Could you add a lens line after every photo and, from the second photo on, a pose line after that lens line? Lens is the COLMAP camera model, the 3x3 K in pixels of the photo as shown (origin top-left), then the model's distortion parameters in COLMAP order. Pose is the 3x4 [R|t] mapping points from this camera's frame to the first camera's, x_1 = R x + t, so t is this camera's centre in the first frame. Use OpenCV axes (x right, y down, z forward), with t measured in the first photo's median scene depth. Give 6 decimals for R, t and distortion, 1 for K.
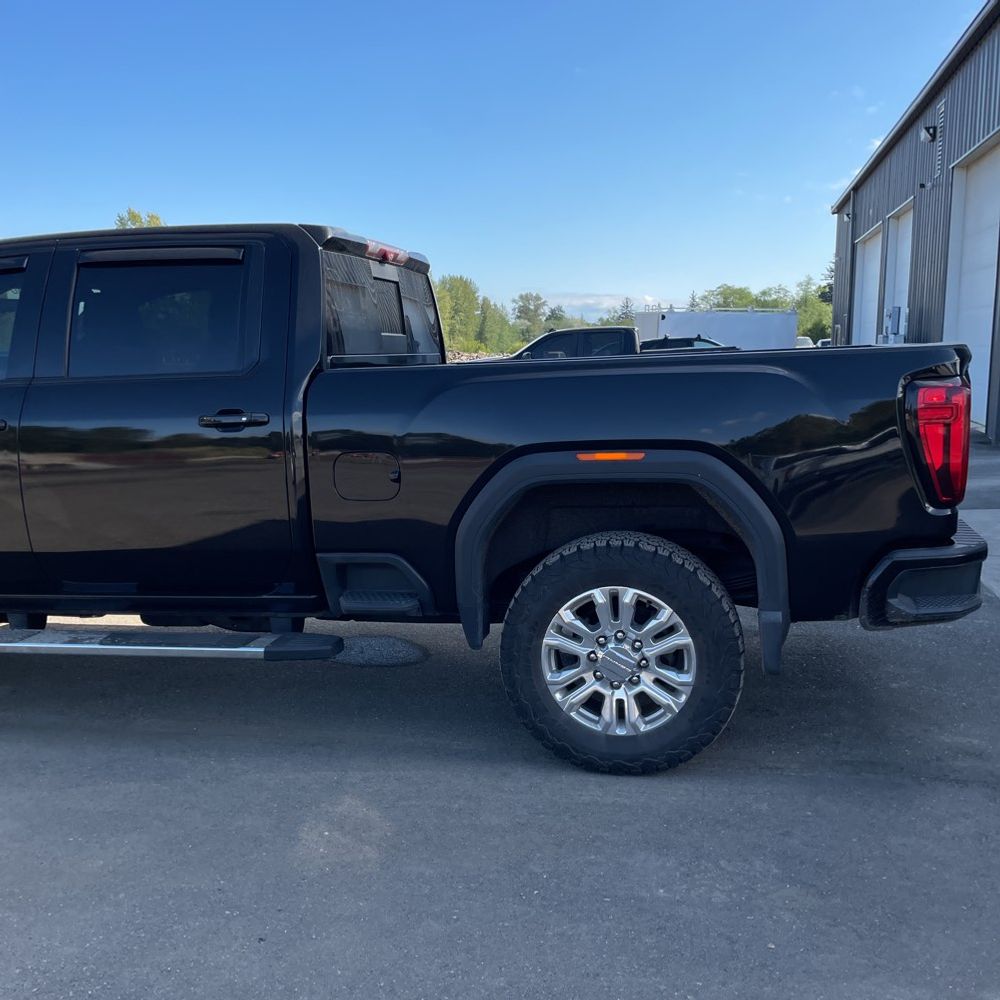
lens RADIAL K [[1007.5, 0, 480.8], [0, 1007.5, 499.7], [0, 0, 1]] dist [0.093447, -0.111642]
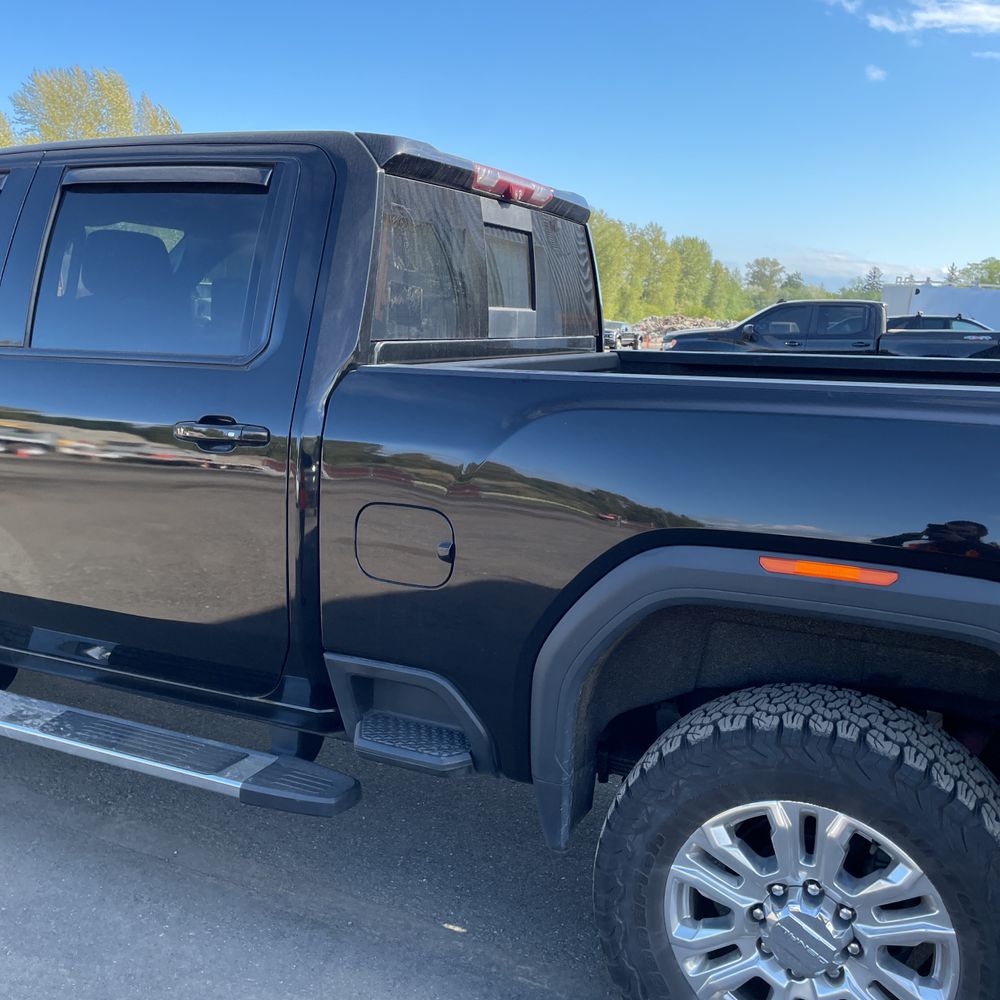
lens RADIAL K [[1007.5, 0, 480.8], [0, 1007.5, 499.7], [0, 0, 1]] dist [0.093447, -0.111642]
pose [[0.975030, 0.094241, -0.201084, 0.048393], [-0.086388, 0.995129, 0.047496, -0.078842], [0.204581, -0.028939, 0.978422, 0.384783]]
